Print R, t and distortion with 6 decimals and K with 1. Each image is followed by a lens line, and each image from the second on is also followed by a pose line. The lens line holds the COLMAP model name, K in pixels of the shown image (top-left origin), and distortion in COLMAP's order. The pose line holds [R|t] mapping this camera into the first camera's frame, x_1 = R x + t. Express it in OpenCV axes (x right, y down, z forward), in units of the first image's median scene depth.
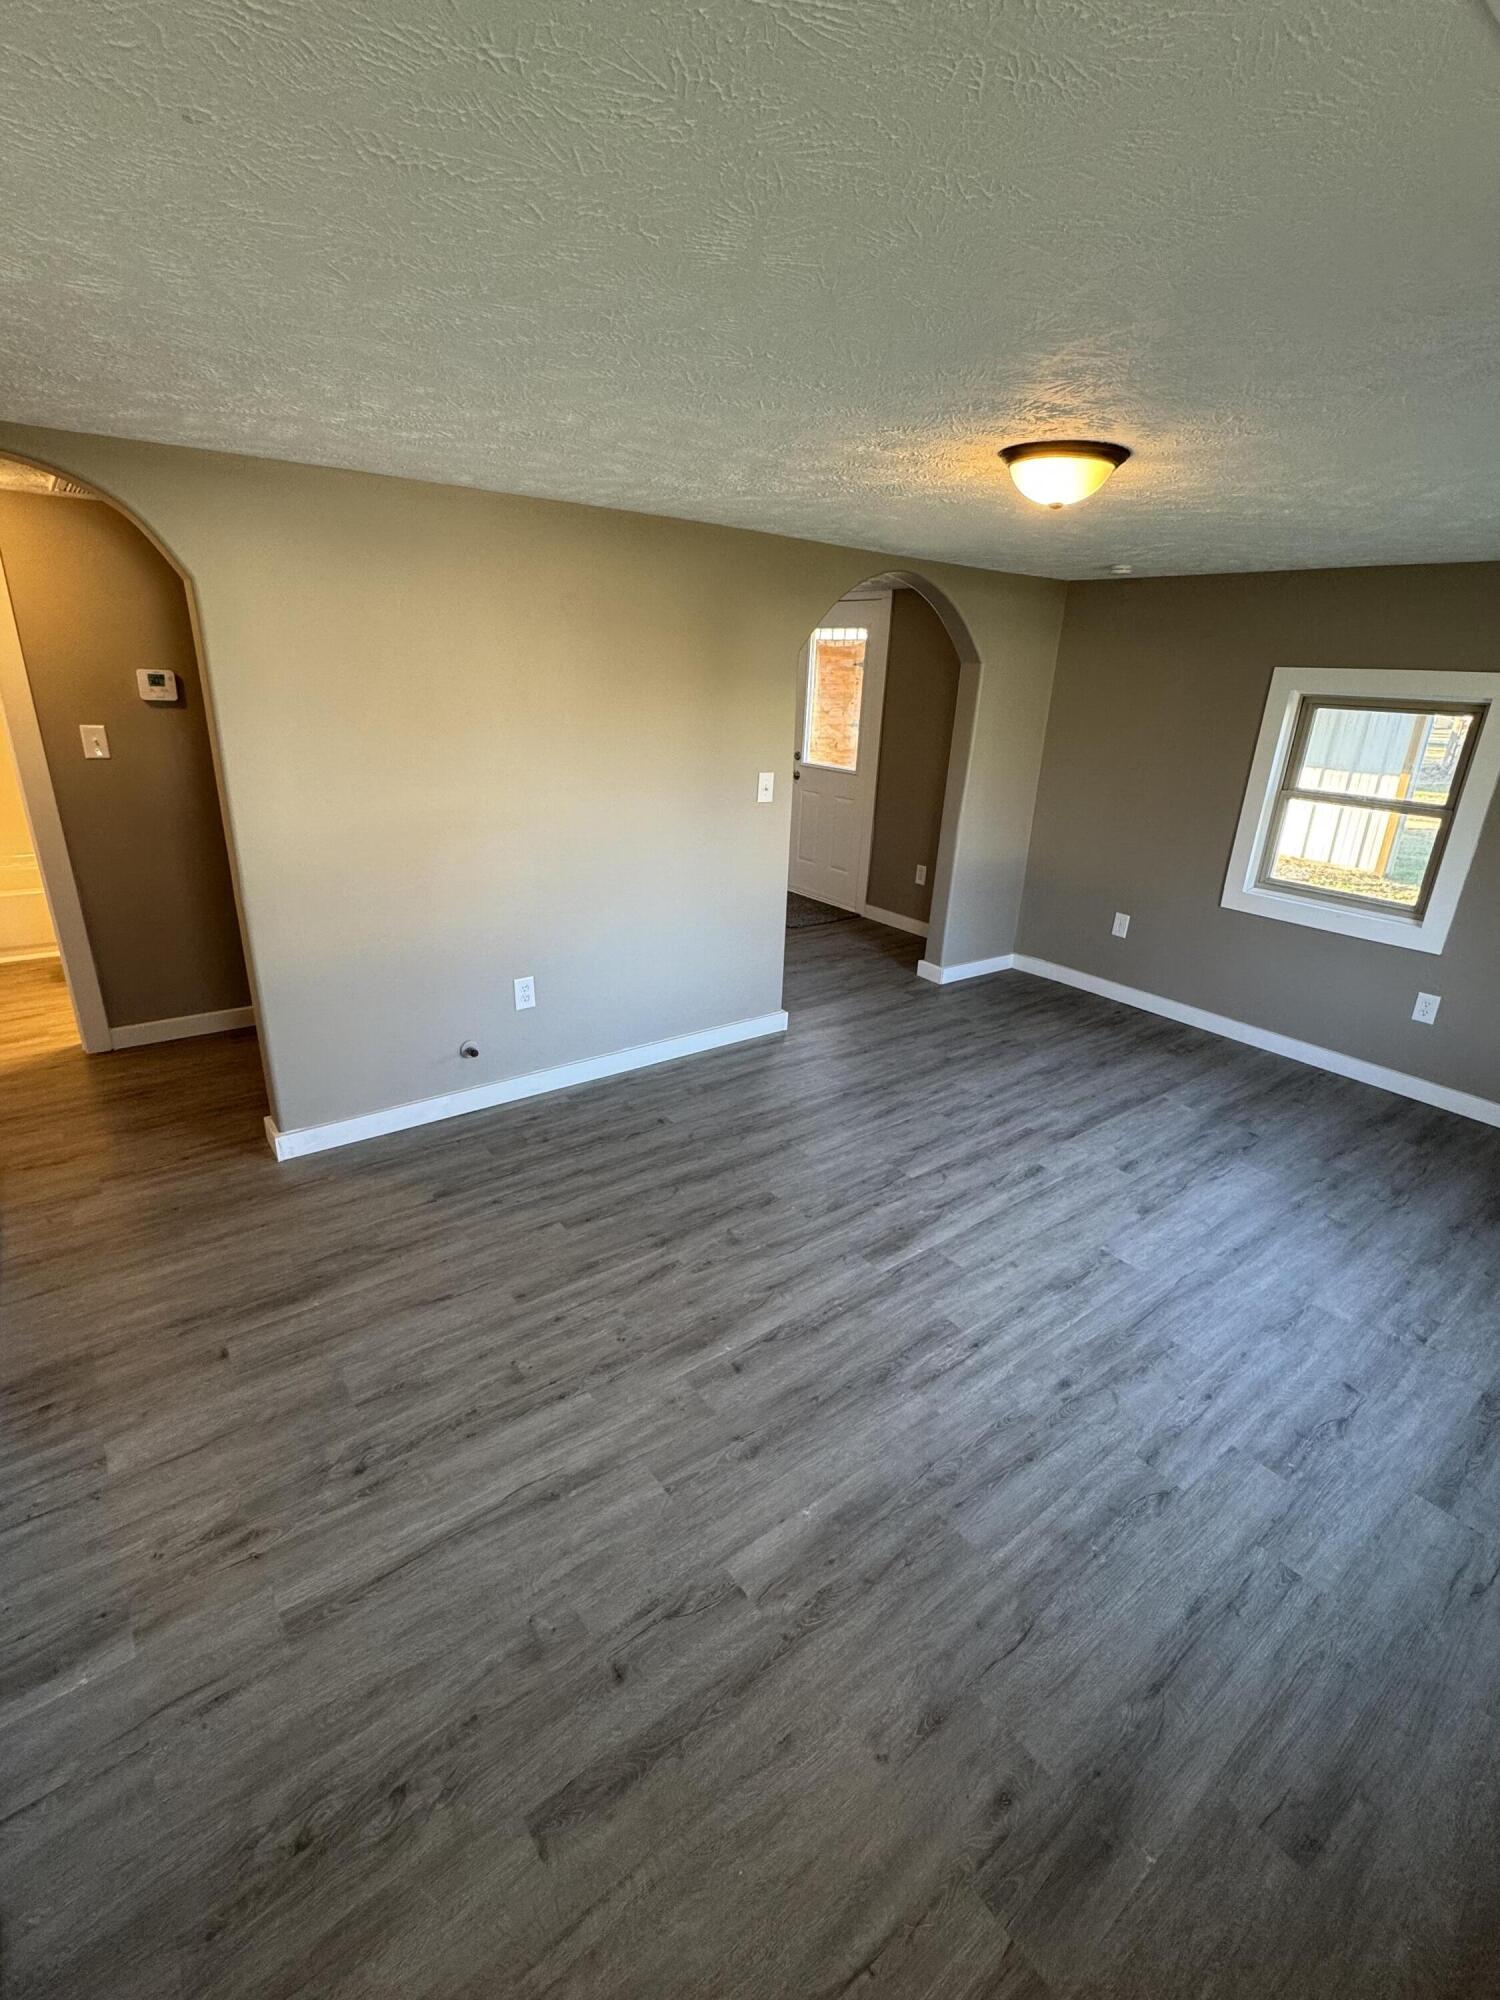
lens RADIAL K [[895.2, 0, 748.4], [0, 895.2, 983.5], [0, 0, 1]] dist [-0.002811, 0.000723]
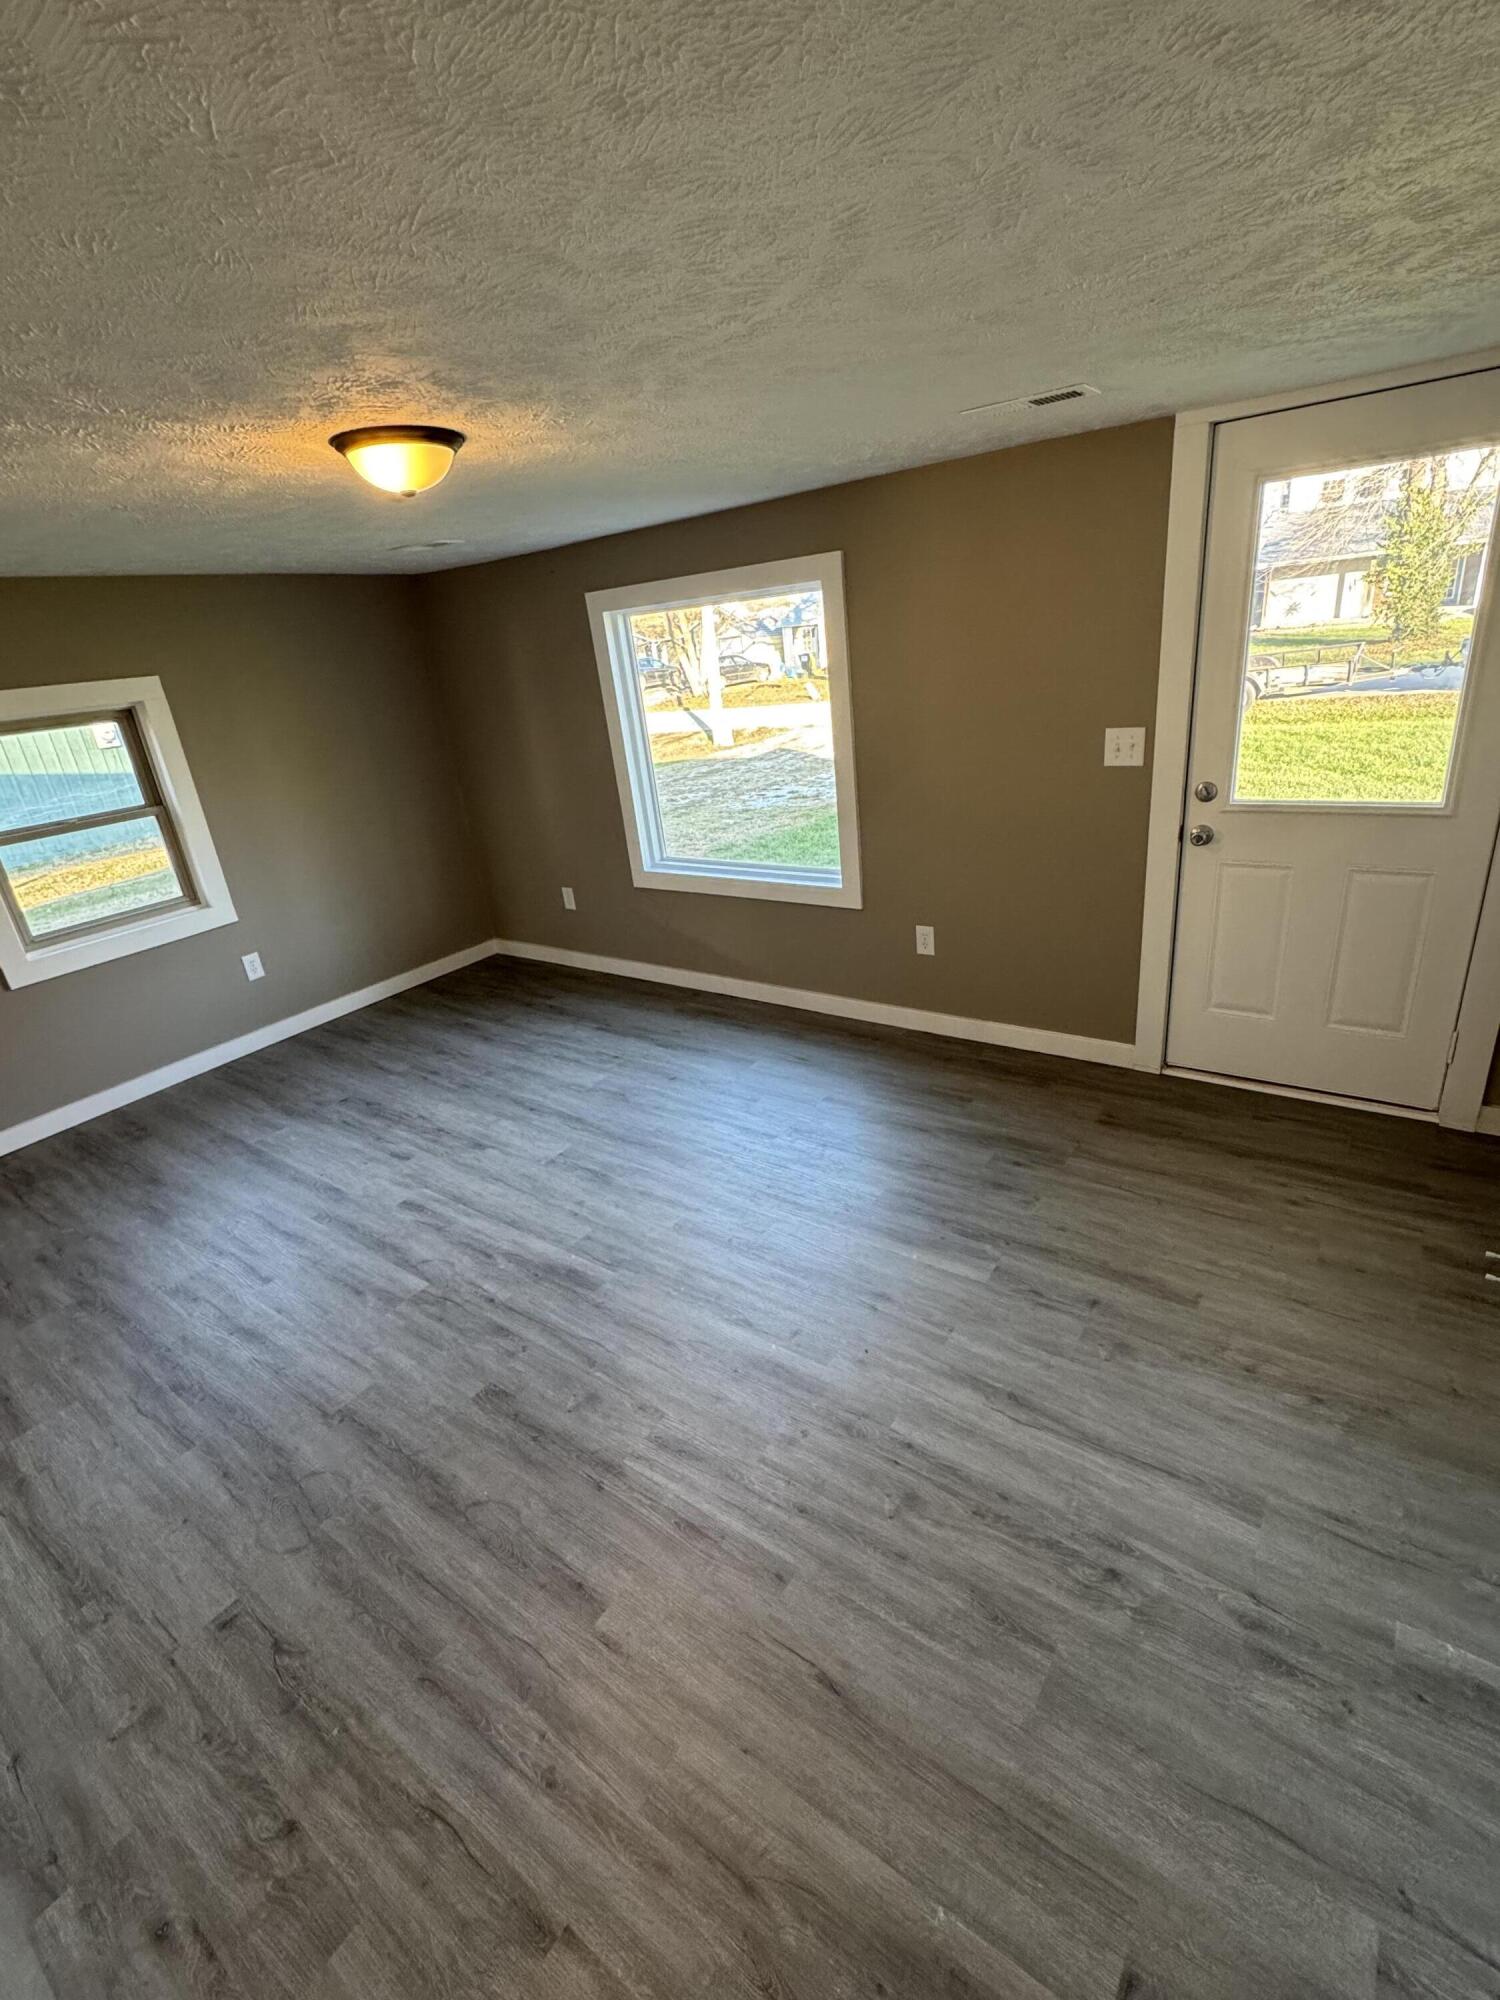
lens RADIAL K [[895.2, 0, 739.0], [0, 895.2, 997.7], [0, 0, 1]] dist [-0.002811, 0.000723]
pose [[-0.272865, -0.377818, 0.884759, -0.571790], [0.406375, 0.788320, 0.461964, -0.281312], [-0.872011, 0.485598, -0.061568, 0.705969]]
